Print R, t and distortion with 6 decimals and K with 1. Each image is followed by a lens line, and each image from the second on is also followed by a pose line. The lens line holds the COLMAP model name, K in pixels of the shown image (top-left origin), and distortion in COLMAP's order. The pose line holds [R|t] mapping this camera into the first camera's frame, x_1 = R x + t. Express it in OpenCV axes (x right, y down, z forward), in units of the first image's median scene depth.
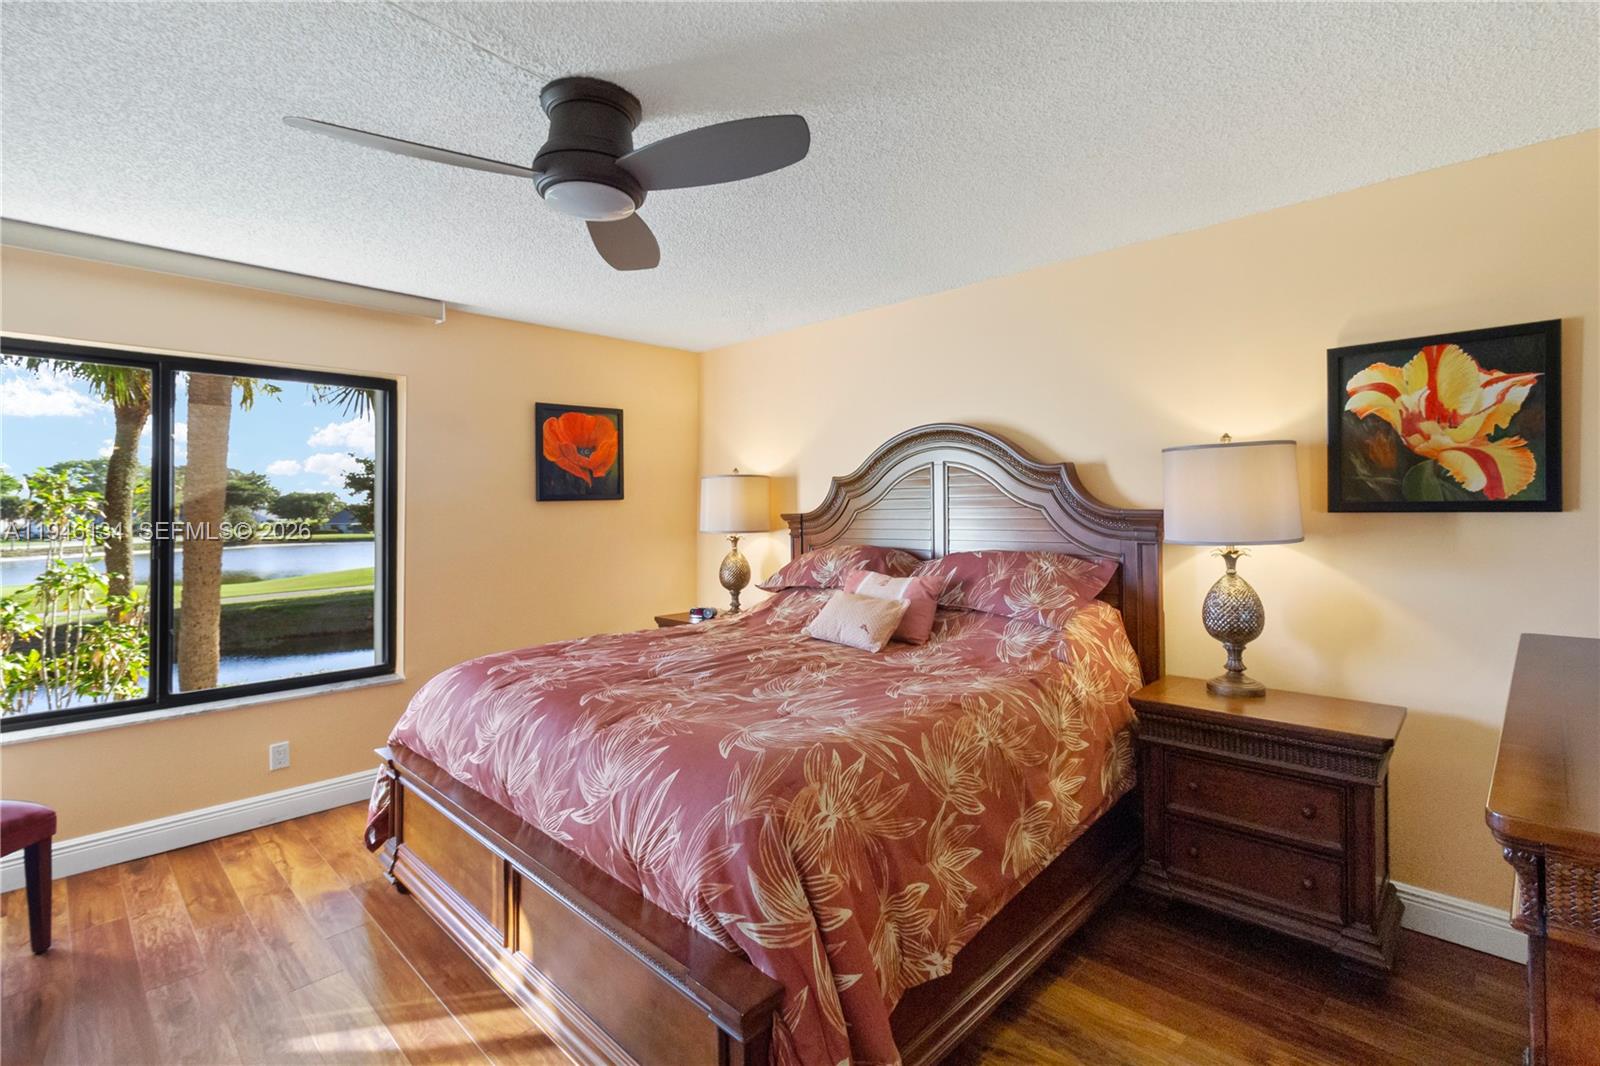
lens RADIAL K [[739.5, 0, 823.6], [0, 739.5, 502.0], [0, 0, 1]] dist [0.009989, -0.002124]
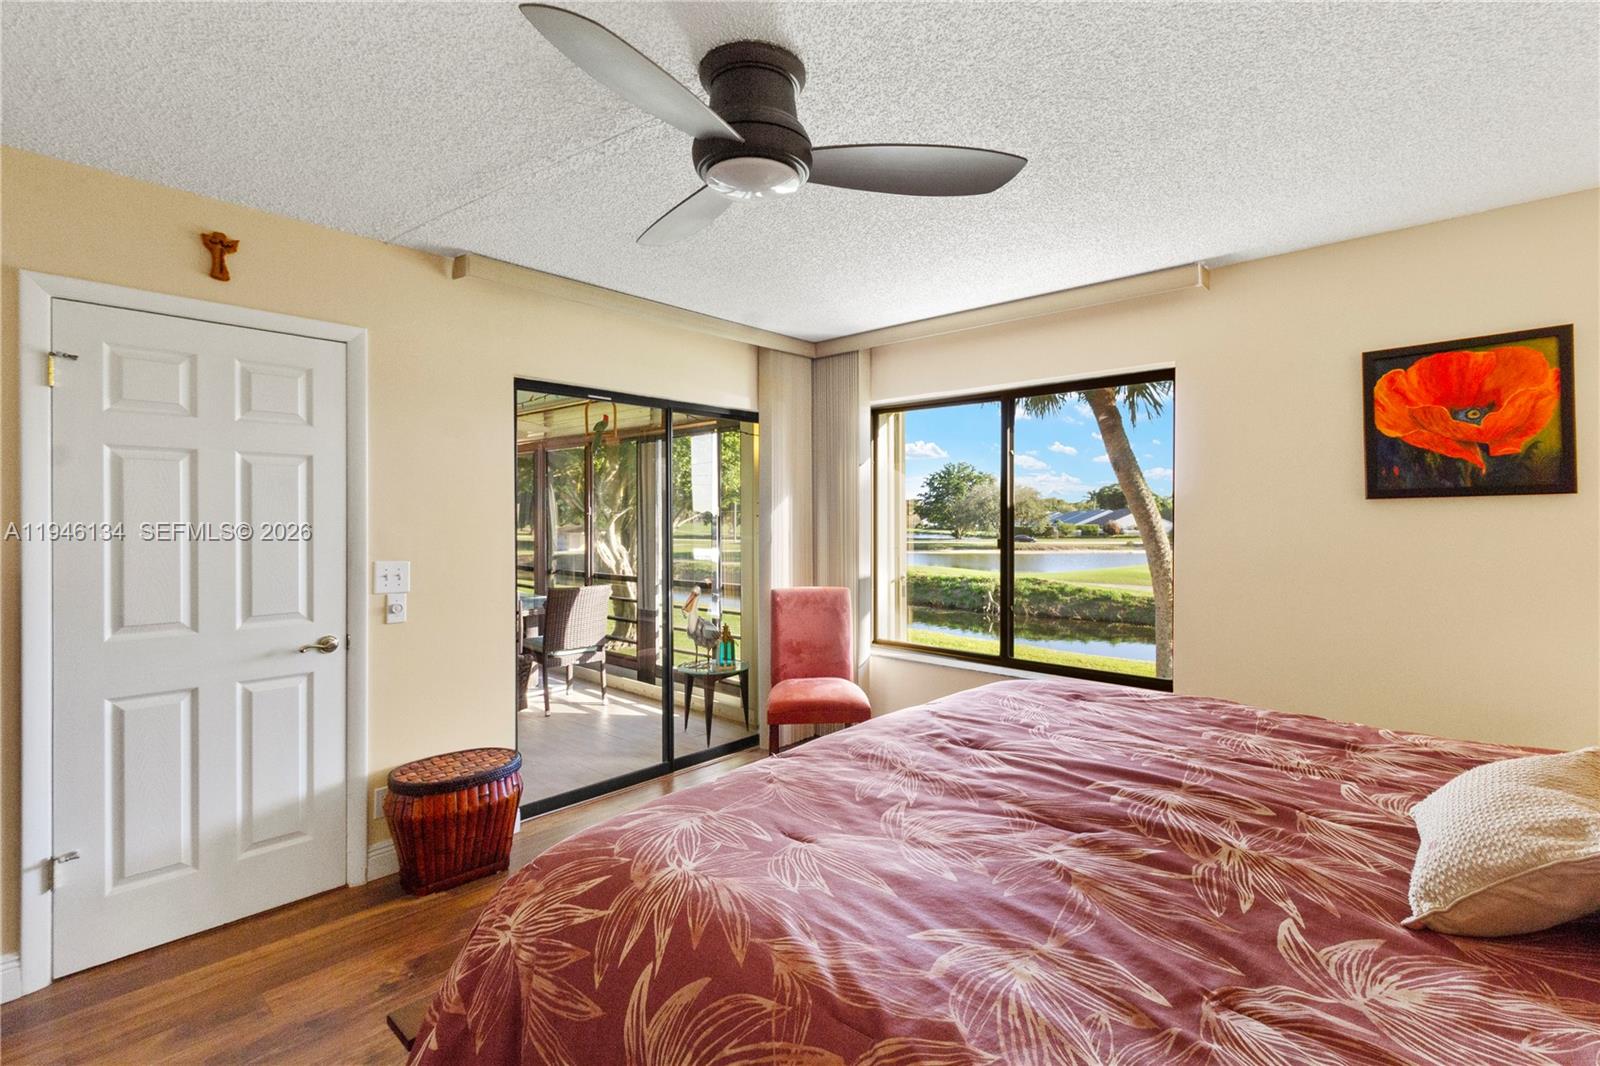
lens RADIAL K [[739.5, 0, 809.7], [0, 739.5, 520.2], [0, 0, 1]] dist [0.009989, -0.002124]
pose [[0.020278, 0.015057, -0.999681, 0.280346], [0.011871, 0.999812, 0.015300, 0.001608], [0.999724, -0.012178, 0.020095, 0.480472]]
